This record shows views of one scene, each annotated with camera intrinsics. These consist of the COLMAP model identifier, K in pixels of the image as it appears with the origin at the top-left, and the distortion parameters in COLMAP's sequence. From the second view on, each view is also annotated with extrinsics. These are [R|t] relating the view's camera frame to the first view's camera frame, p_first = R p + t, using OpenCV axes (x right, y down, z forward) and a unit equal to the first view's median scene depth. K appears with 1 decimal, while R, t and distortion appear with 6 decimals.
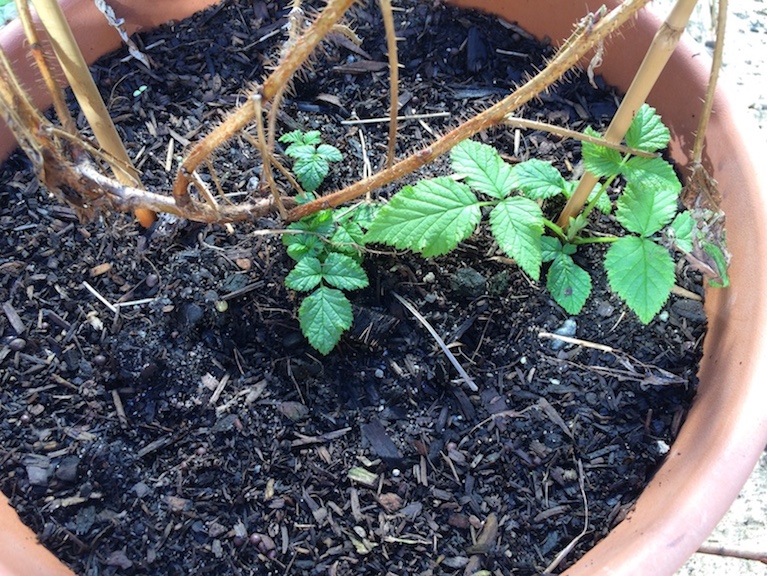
lens RADIAL K [[647.4, 0, 384.0], [0, 647.4, 285.9], [0, 0, 1]] dist [0.038140, -0.005063]
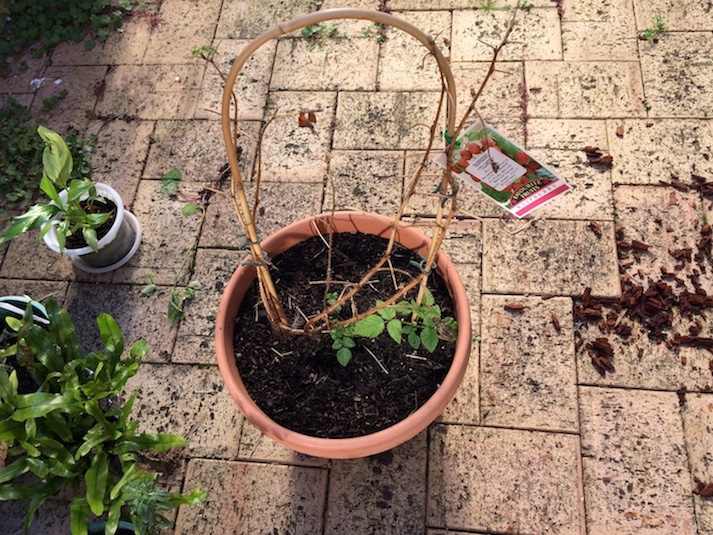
lens RADIAL K [[601.8, 0, 355.8], [0, 601.8, 269.2], [0, 0, 1]] dist [0.038140, -0.005063]
pose [[0.995863, -0.073769, -0.053051, 0.185345], [0.074673, 0.997091, 0.015266, -0.472771], [0.051771, -0.019164, 0.998475, -2.297476]]
